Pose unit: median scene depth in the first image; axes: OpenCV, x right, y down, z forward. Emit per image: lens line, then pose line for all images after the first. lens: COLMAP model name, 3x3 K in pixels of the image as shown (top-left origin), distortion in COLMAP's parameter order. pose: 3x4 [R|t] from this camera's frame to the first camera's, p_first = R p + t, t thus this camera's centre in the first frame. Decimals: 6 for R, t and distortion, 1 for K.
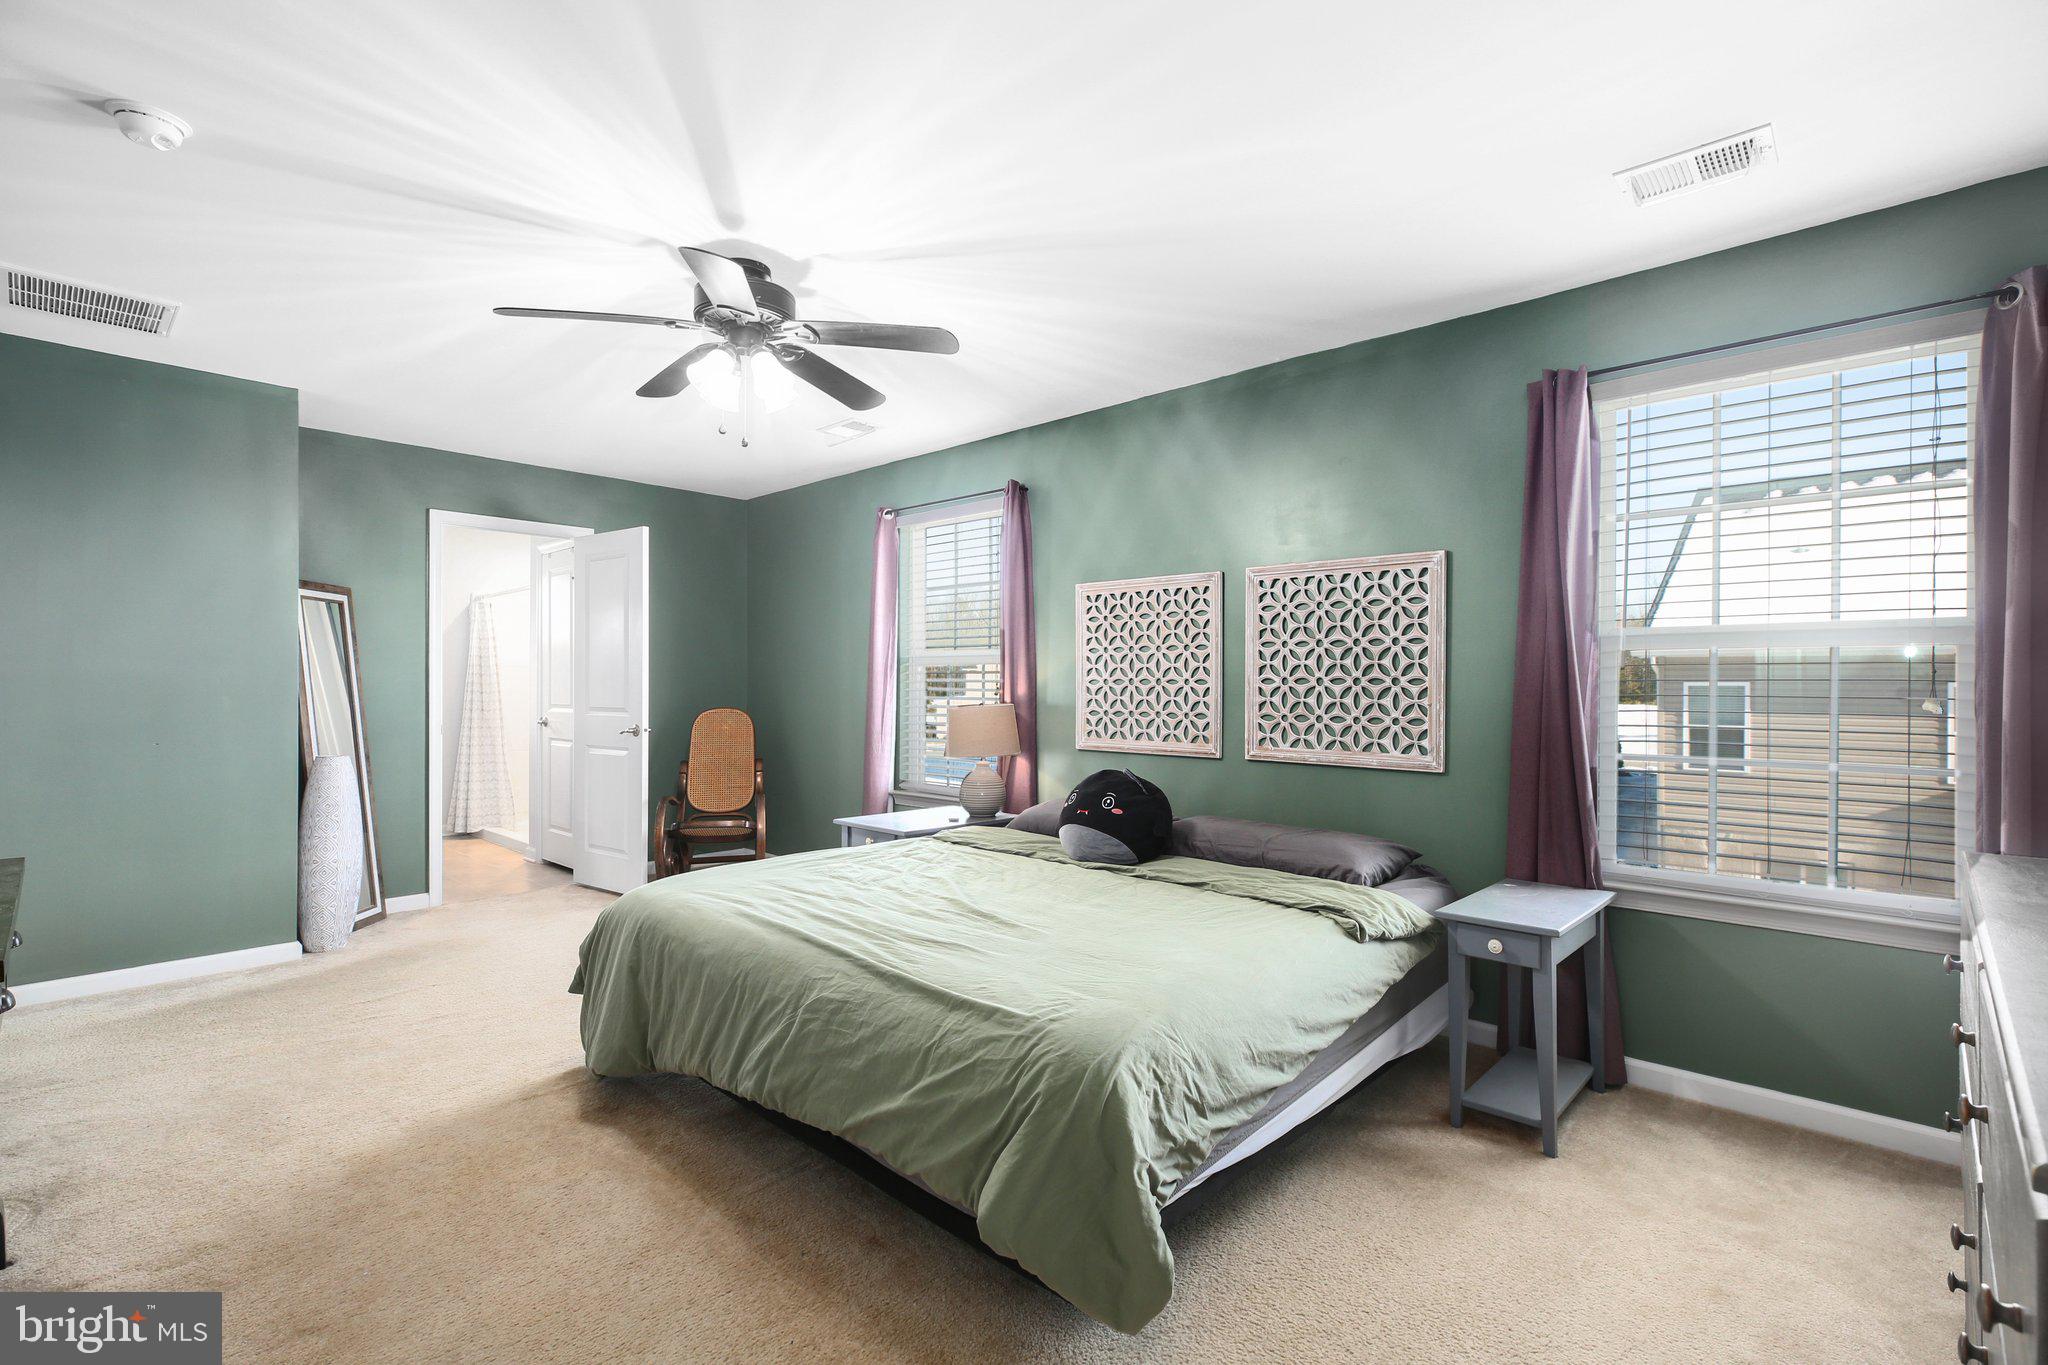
lens RADIAL K [[928.4, 0, 1035.2], [0, 928.4, 677.0], [0, 0, 1]] dist [0.008921, -0.002193]
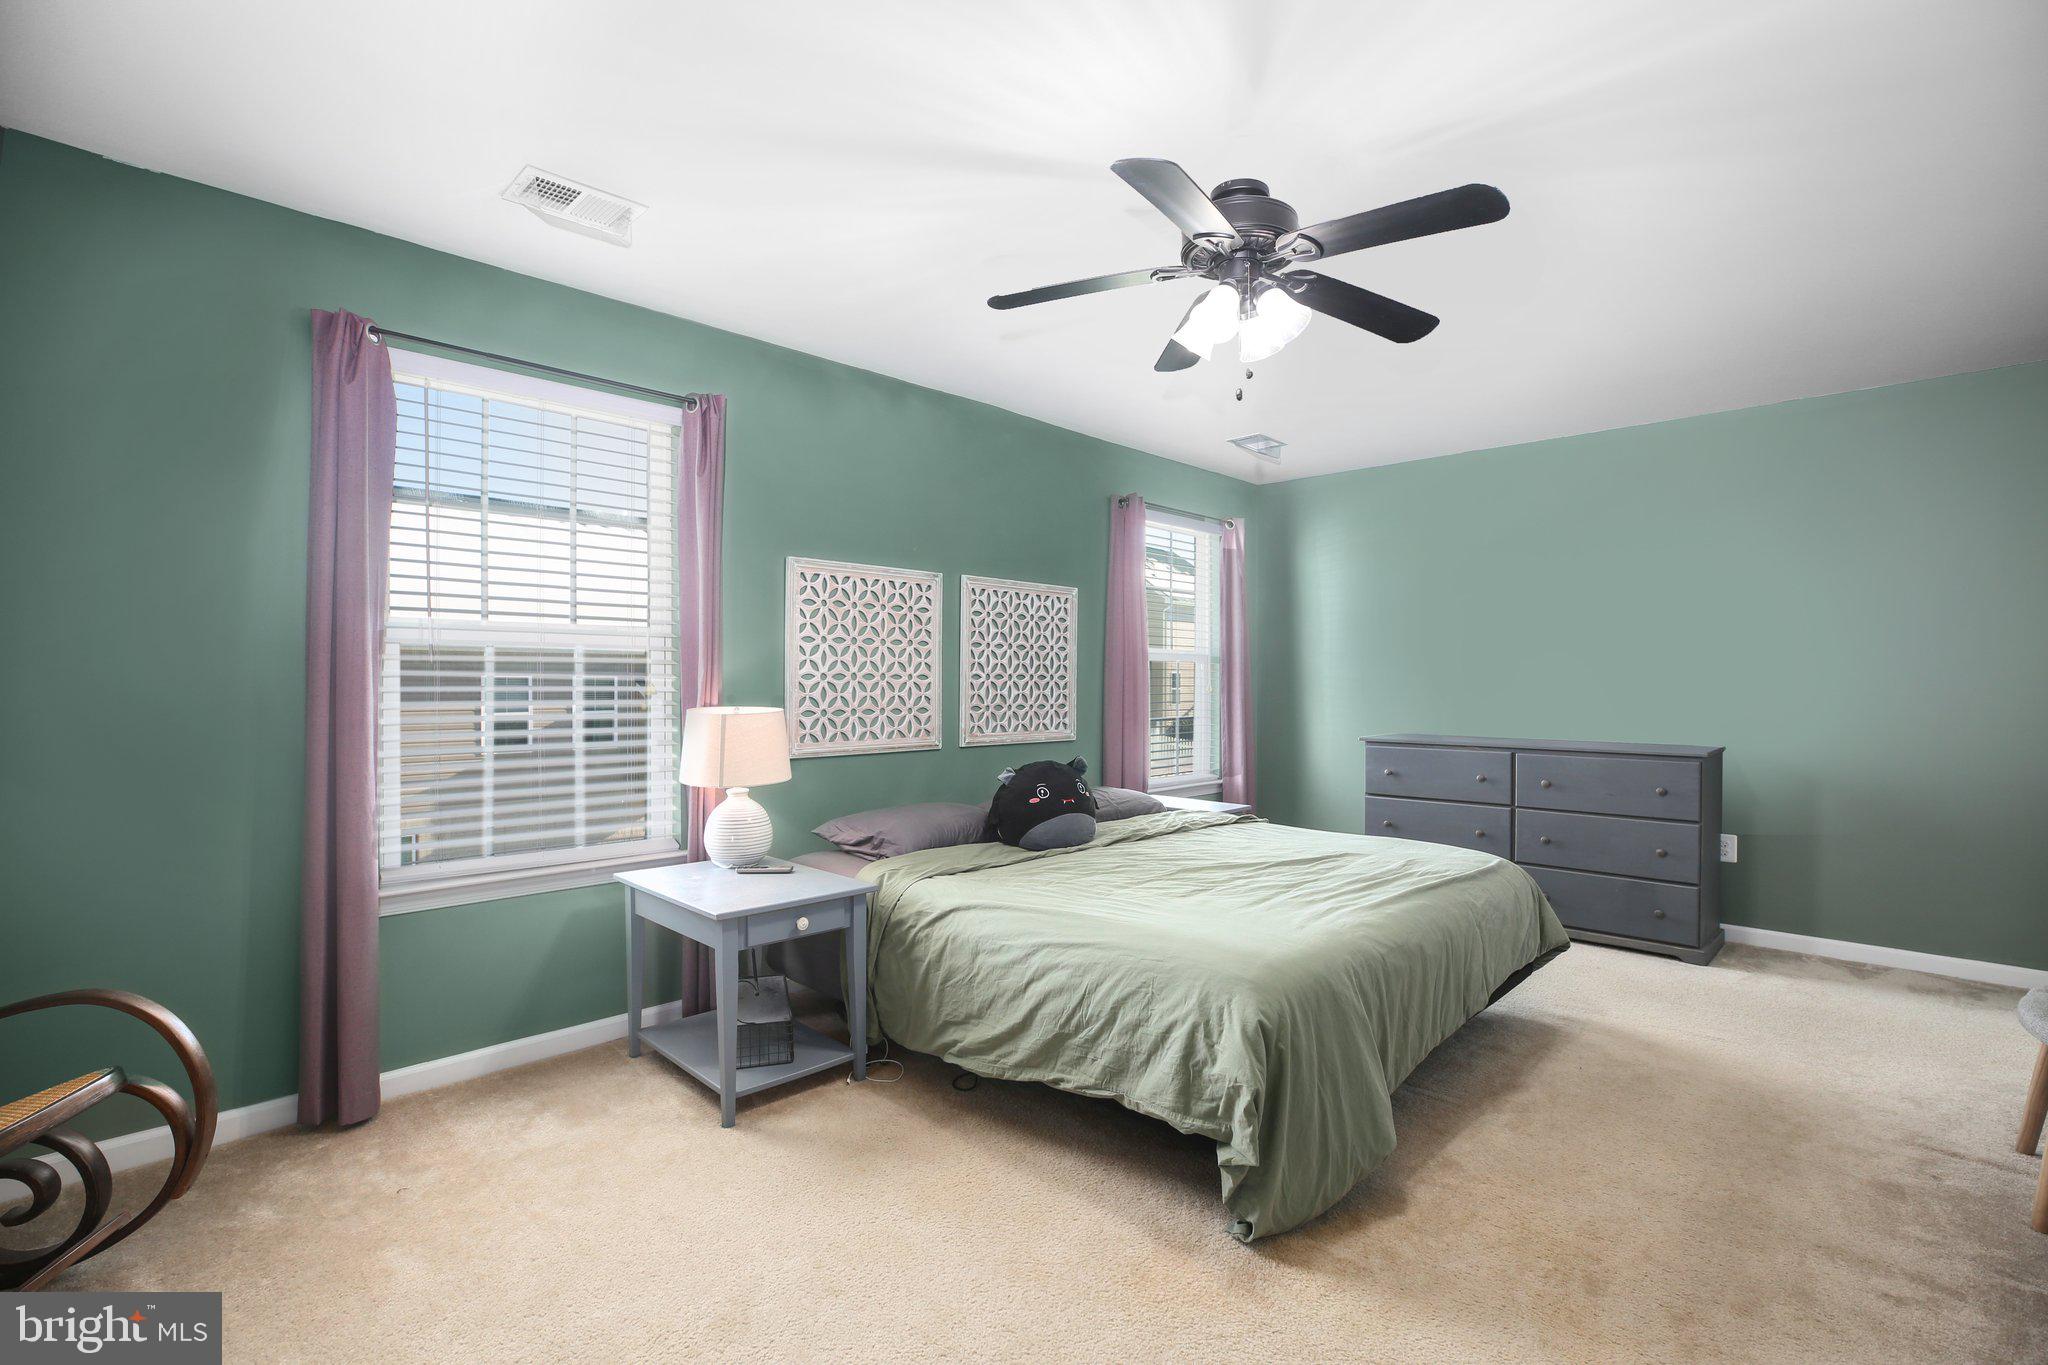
lens RADIAL K [[928.4, 0, 1034.5], [0, 928.4, 693.1], [0, 0, 1]] dist [0.008921, -0.002193]
pose [[0.024624, -0.019421, 0.999508, -0.835169], [-0.013208, 0.999718, 0.019751, 0.001066], [-0.999610, -0.013688, 0.024361, 0.836714]]
